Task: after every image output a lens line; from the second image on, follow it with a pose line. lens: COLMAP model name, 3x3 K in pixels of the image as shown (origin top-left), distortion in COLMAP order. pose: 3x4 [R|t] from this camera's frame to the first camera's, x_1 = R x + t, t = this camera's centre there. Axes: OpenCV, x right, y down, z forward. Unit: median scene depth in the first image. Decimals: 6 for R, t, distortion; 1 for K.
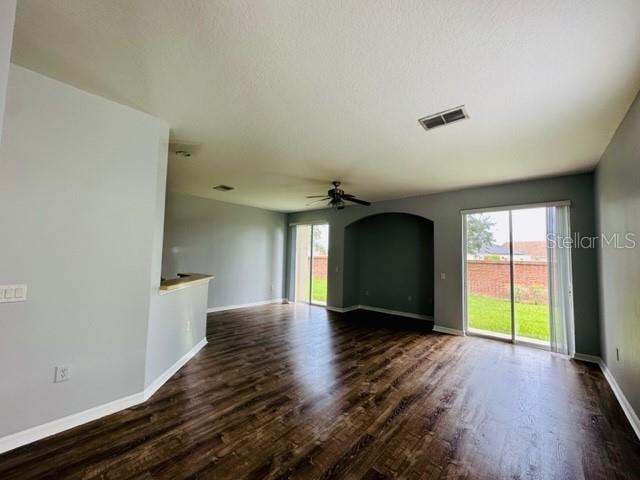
lens RADIAL K [[255.1, 0, 321.5], [0, 255.1, 240.3], [0, 0, 1]] dist [-0.001062, 0.000406]
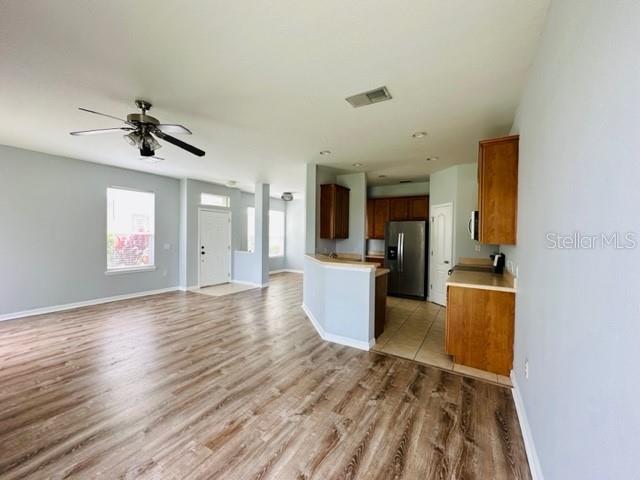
lens RADIAL K [[255.1, 0, 320.1], [0, 255.1, 239.3], [0, 0, 1]] dist [-0.001062, 0.000406]
pose [[-0.986330, -0.036434, -0.160705, -0.299298], [-0.028669, 0.998319, -0.050375, 0.113735], [0.162270, -0.045079, -0.985716, 1.913433]]
